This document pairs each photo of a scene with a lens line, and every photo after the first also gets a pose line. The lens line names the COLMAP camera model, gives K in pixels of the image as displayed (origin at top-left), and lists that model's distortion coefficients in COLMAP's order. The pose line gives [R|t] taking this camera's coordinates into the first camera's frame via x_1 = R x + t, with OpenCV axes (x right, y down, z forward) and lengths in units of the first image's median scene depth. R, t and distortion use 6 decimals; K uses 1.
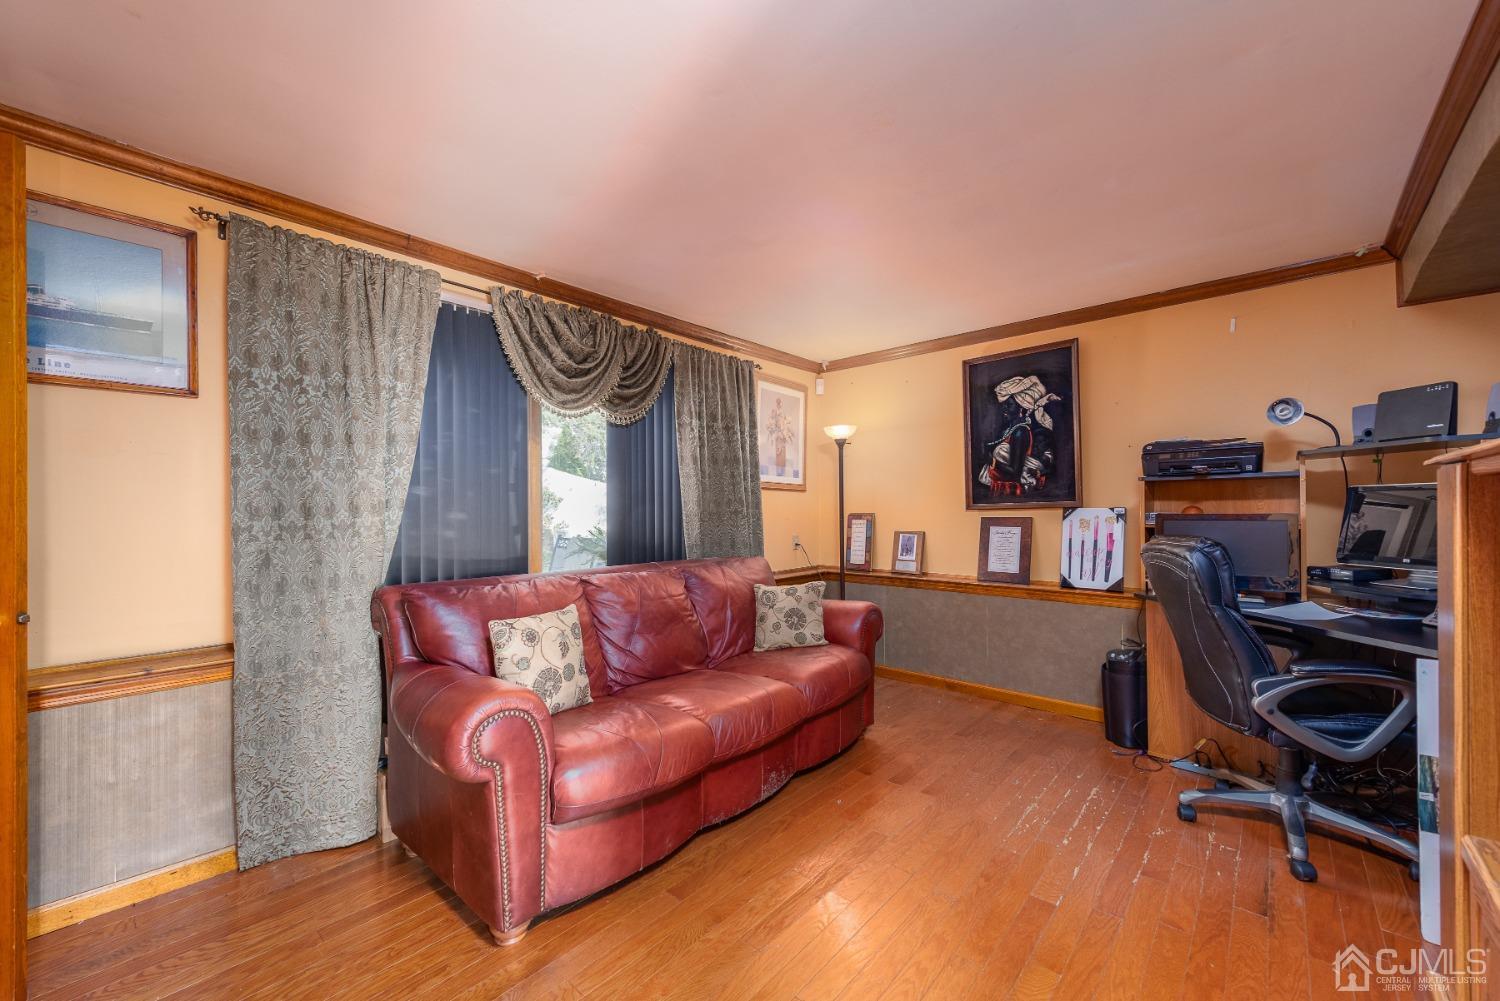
lens RADIAL K [[589.0, 0, 750.0], [0, 589.0, 500.5], [0, 0, 1]] dist [0.009826, -0.000064]
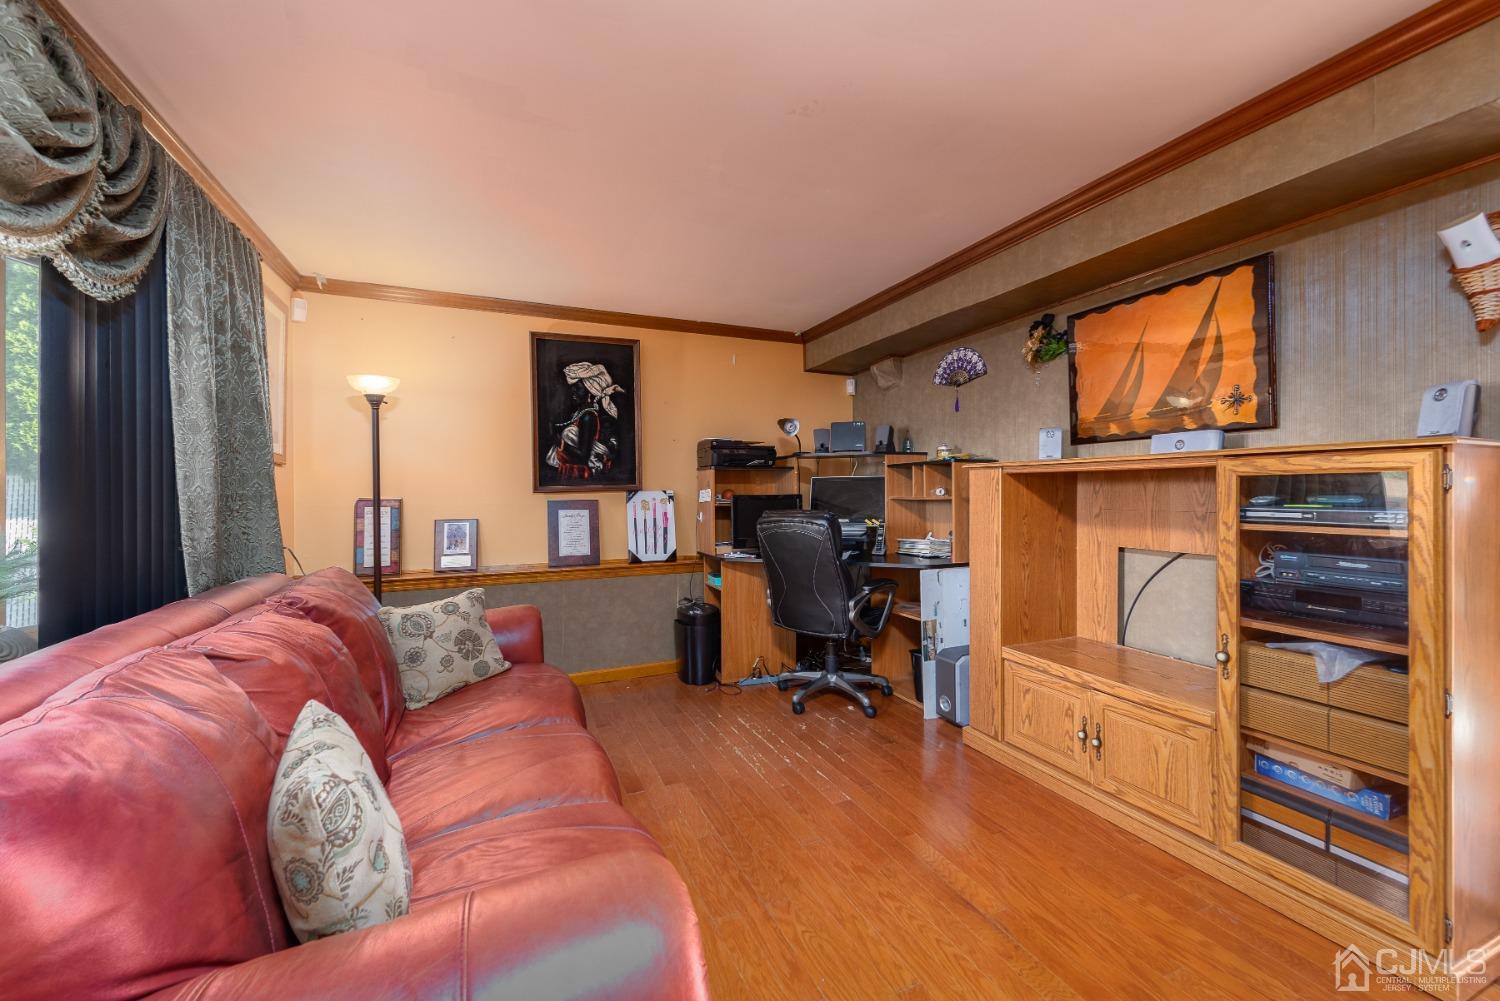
lens RADIAL K [[593.3, 0, 748.6], [0, 593.3, 482.7], [0, 0, 1]] dist [0.016467, -0.000026]
pose [[0.418353, 0.014500, 0.908169, -0.365813], [-0.011149, 0.999879, -0.010828, 0.006740], [-0.908216, -0.005595, 0.418464, 0.320291]]
